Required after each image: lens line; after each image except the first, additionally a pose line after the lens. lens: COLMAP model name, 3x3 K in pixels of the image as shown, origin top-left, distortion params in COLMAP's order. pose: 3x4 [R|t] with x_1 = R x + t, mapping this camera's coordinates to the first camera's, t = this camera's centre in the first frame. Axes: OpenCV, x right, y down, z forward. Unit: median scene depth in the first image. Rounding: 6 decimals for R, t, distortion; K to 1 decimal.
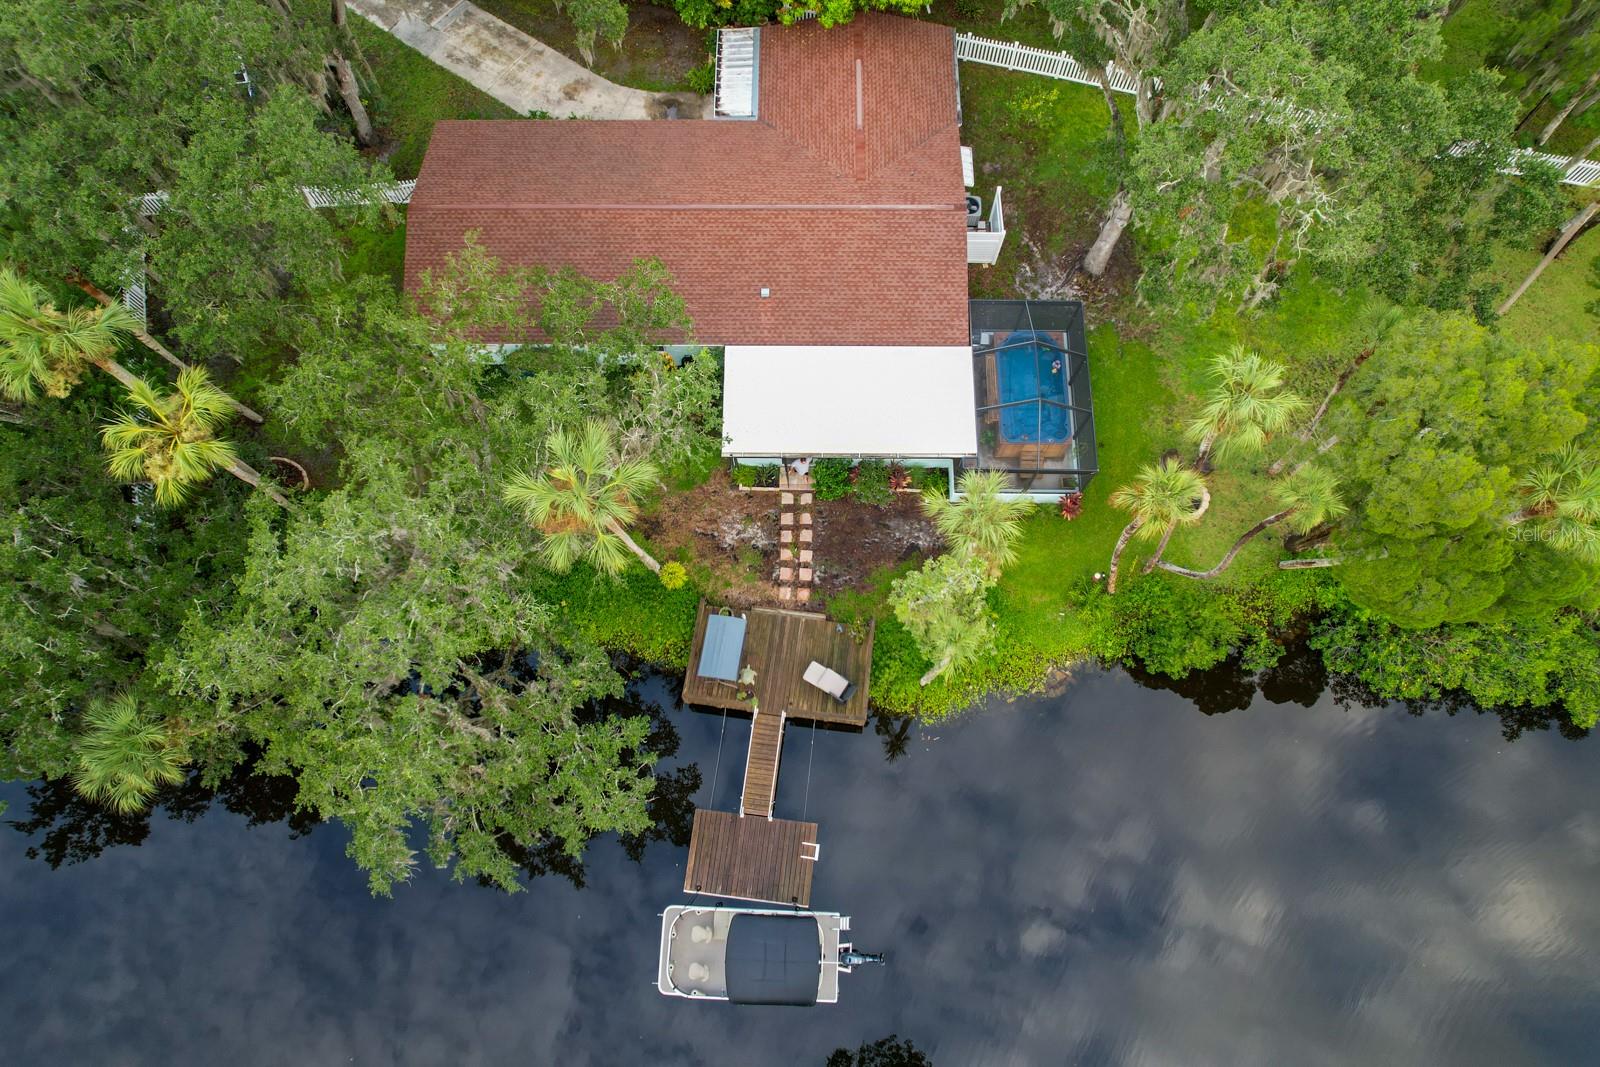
lens RADIAL K [[1023.8, 0, 802.0], [0, 1023.8, 533.0], [0, 0, 1]] dist [-0.082756, 0.083685]
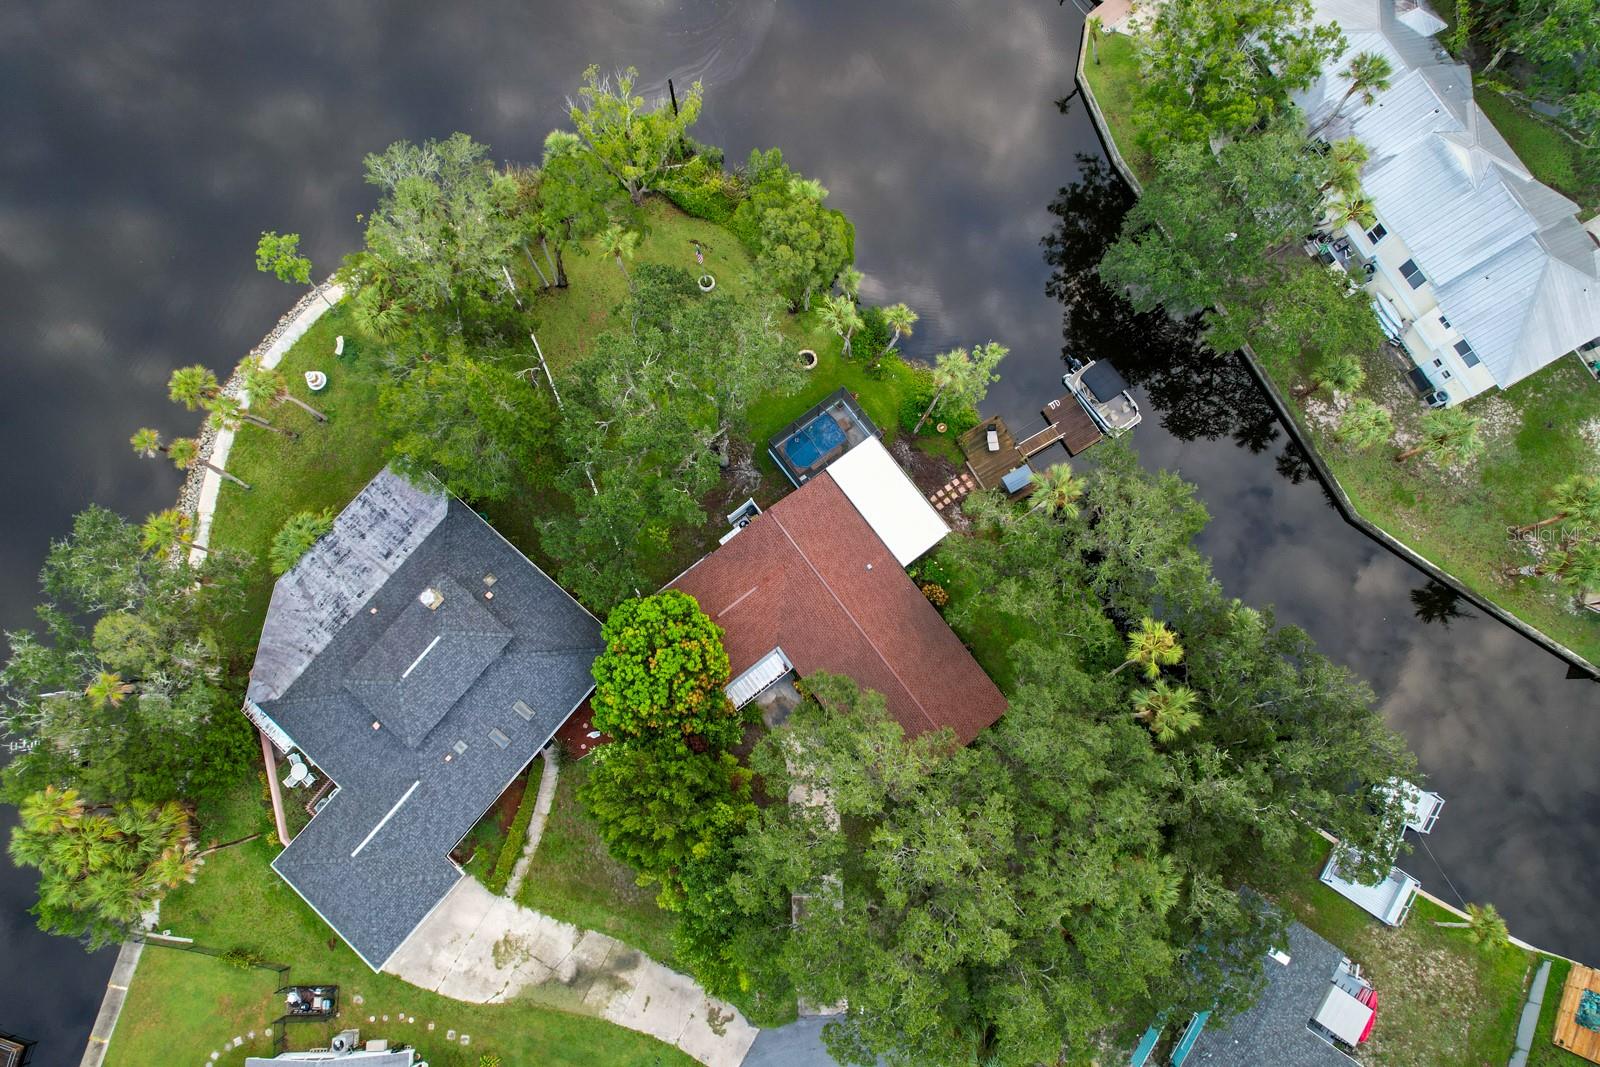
lens RADIAL K [[1023.8, 0, 802.0], [0, 1023.8, 533.0], [0, 0, 1]] dist [-0.082756, 0.083685]
pose [[-0.612029, -0.770652, 0.177526, -0.245936], [0.752584, -0.498593, 0.430143, -1.106689], [-0.242977, 0.396863, 0.885134, -0.669536]]
